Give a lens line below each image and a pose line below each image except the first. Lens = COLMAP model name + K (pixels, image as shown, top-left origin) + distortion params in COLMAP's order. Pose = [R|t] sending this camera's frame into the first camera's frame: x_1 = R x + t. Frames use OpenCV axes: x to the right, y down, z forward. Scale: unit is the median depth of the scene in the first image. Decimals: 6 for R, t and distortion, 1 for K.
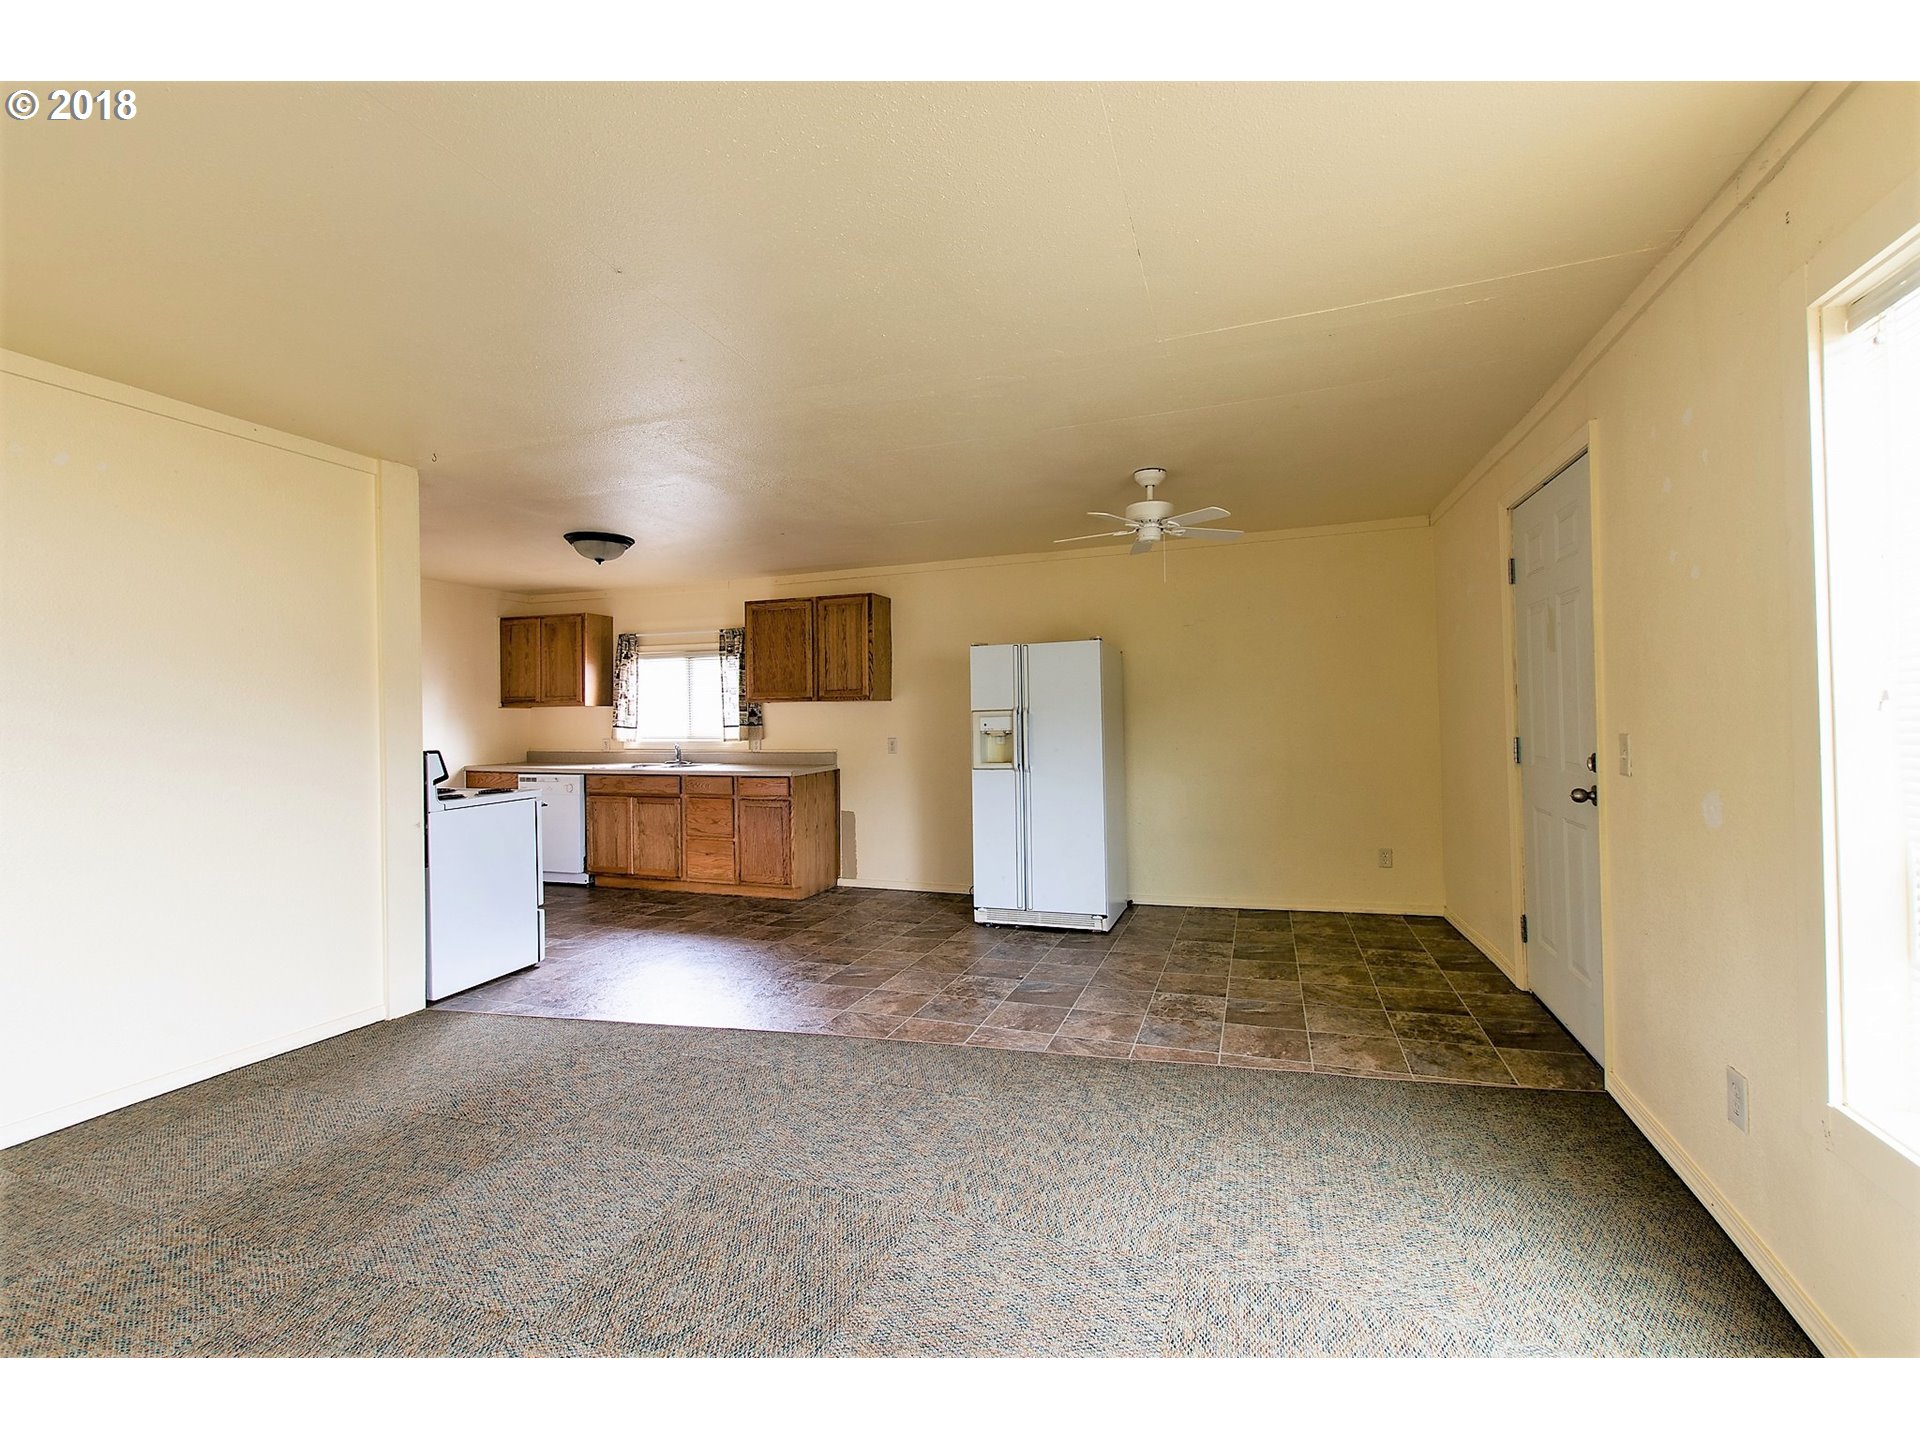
lens RADIAL K [[824.2, 0, 964.1], [0, 824.2, 711.3], [0, 0, 1]] dist [0.014579, -0.004204]
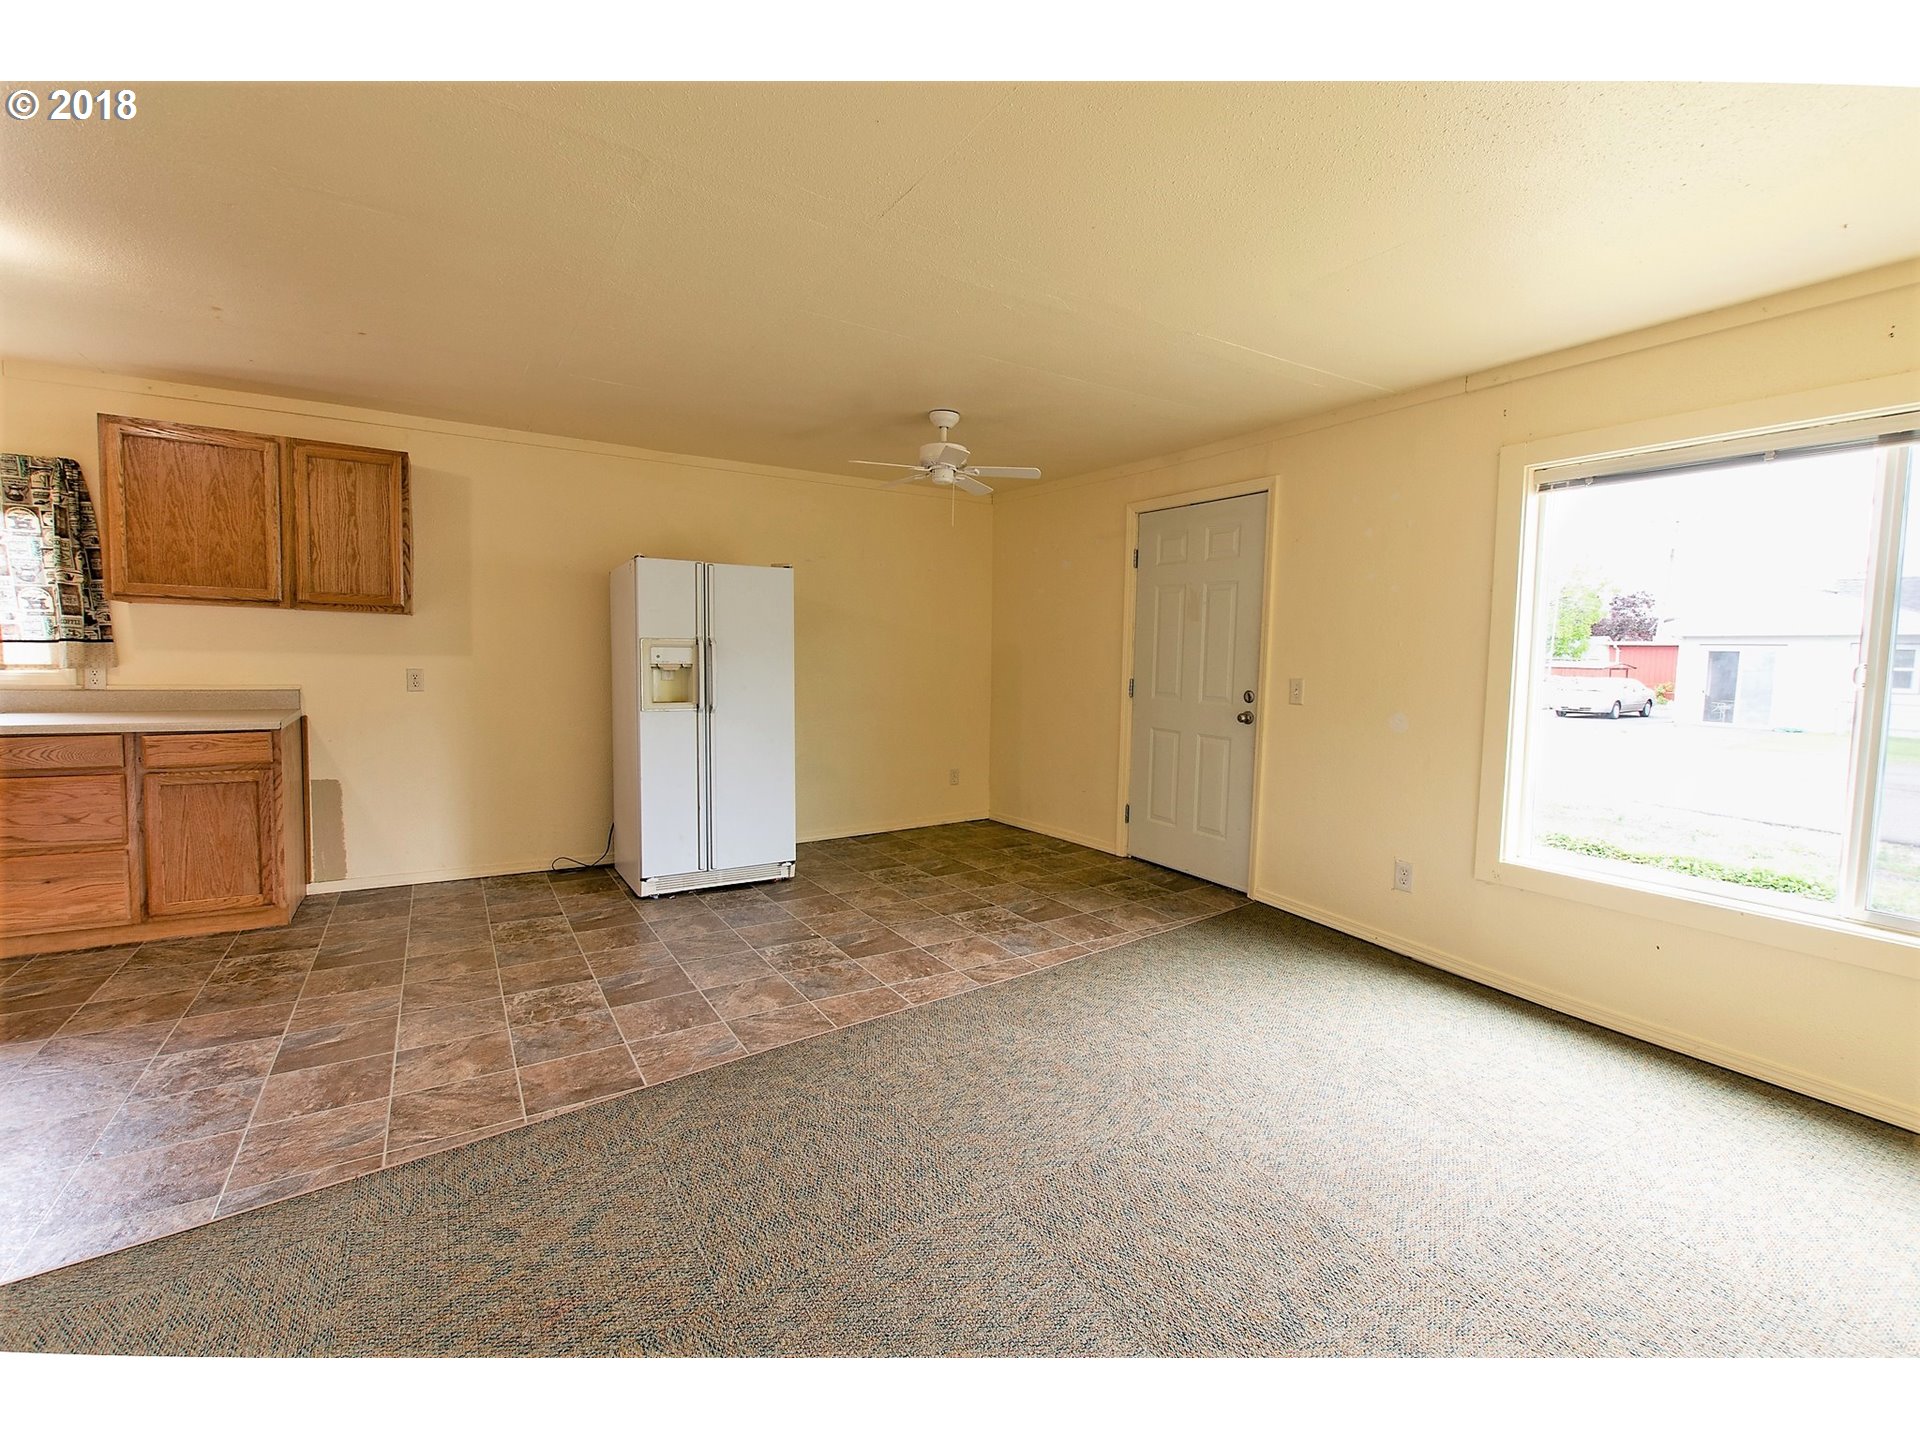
lens RADIAL K [[835.7, 0, 959.1], [0, 835.7, 711.9], [0, 0, 1]] dist [0.007252, -0.003408]
pose [[0.617279, -0.021673, 0.786446, -0.440954], [-0.038985, 0.997550, 0.058090, 0.011397], [-0.785778, -0.066517, 0.614922, 0.252948]]
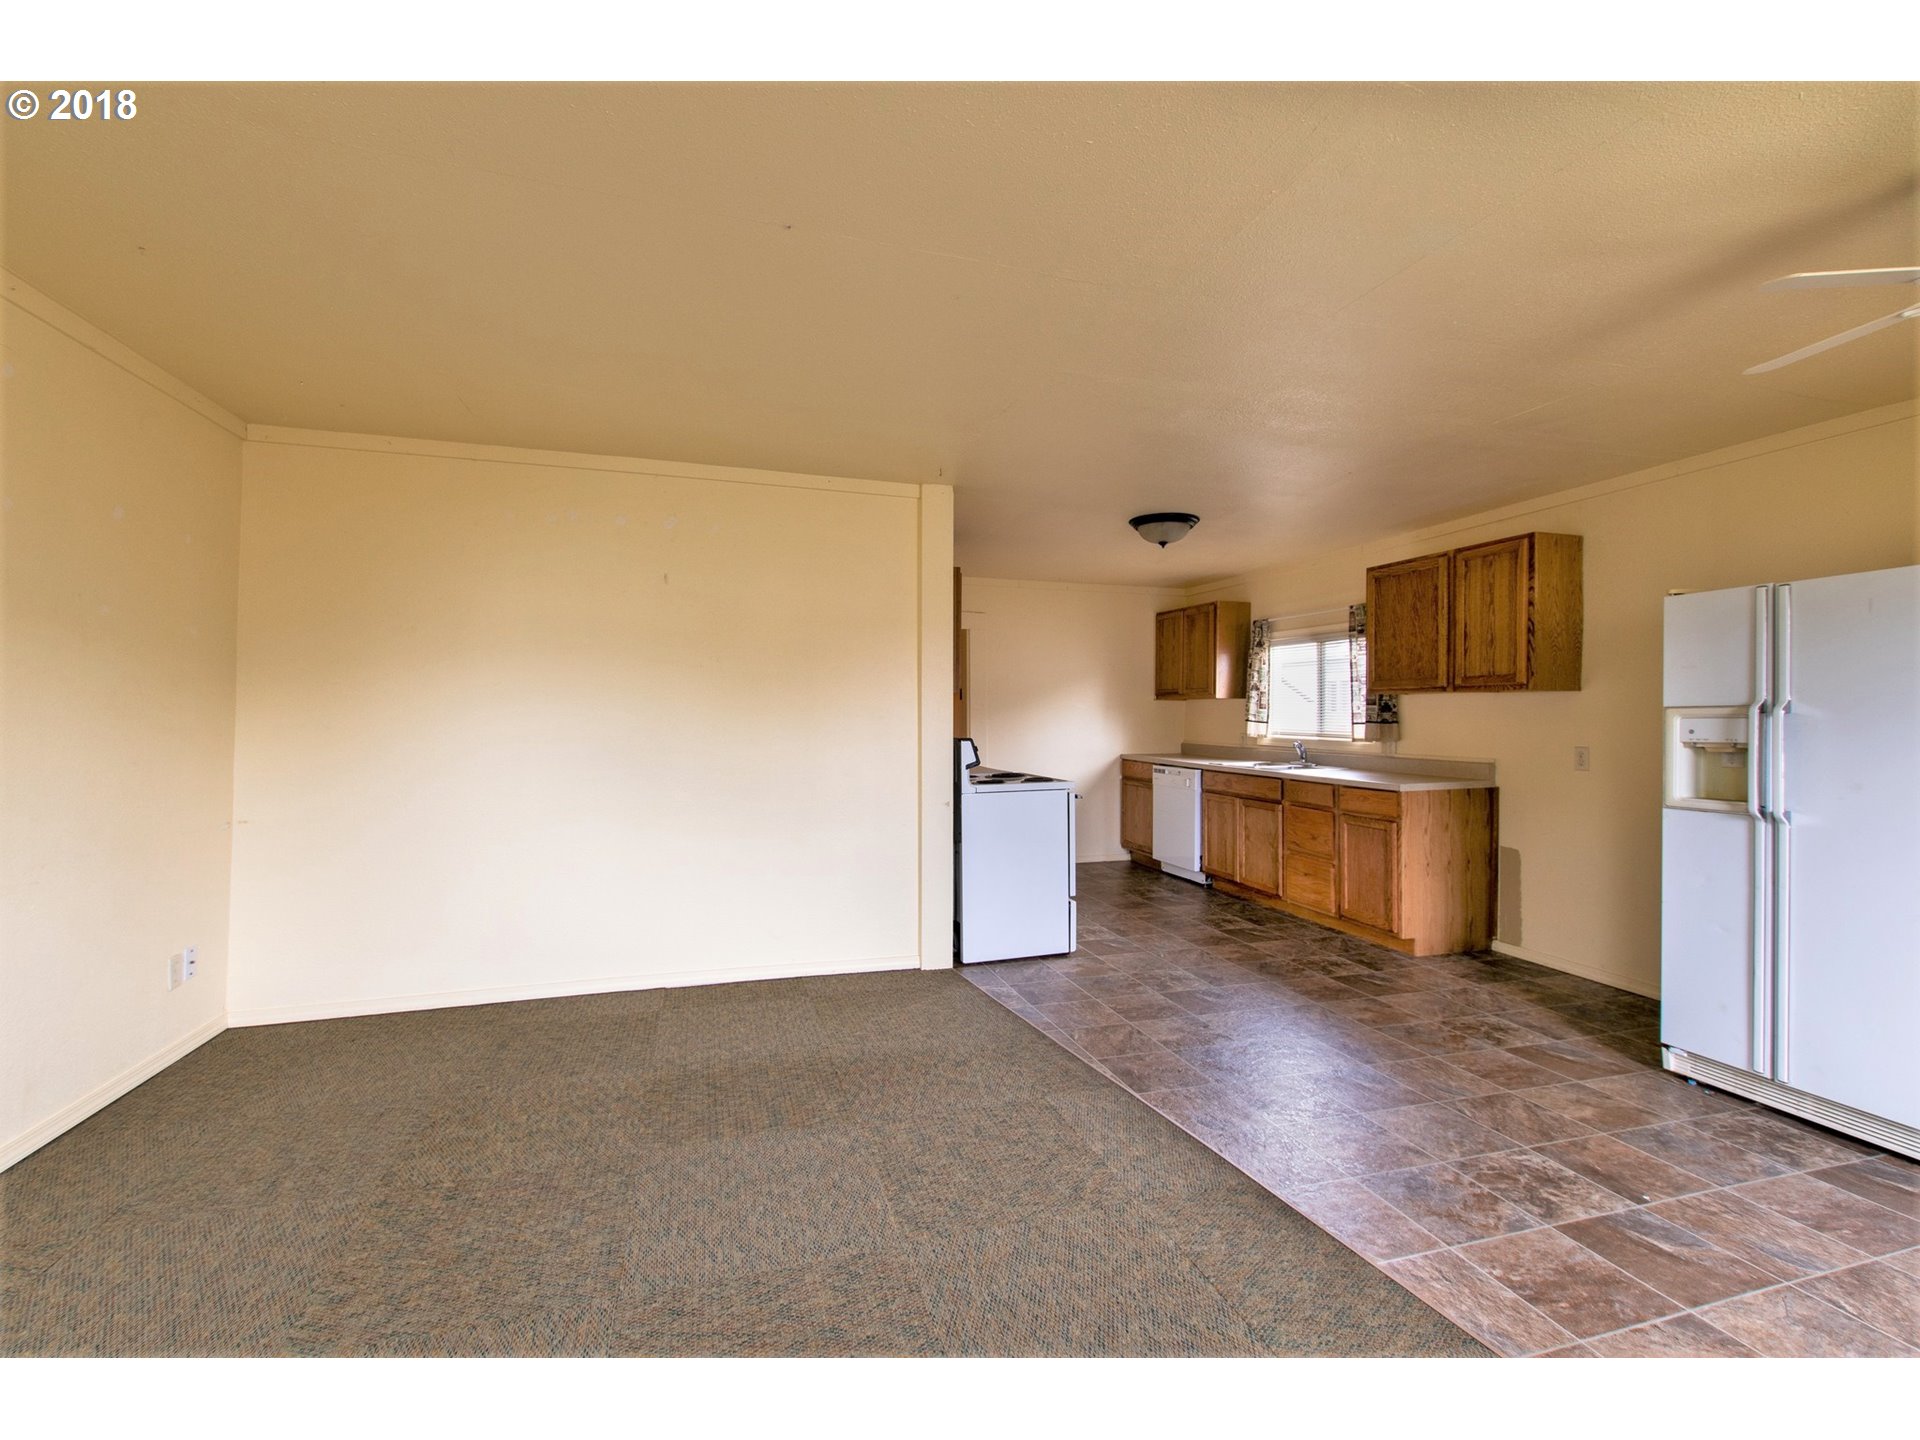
lens RADIAL K [[835.7, 0, 960.7], [0, 835.7, 711.8], [0, 0, 1]] dist [0.007252, -0.003408]
pose [[0.598082, 0.013918, -0.801314, 0.187859], [-0.007021, 0.999902, 0.012127, -0.000807], [0.801404, -0.001627, 0.598121, 0.247223]]
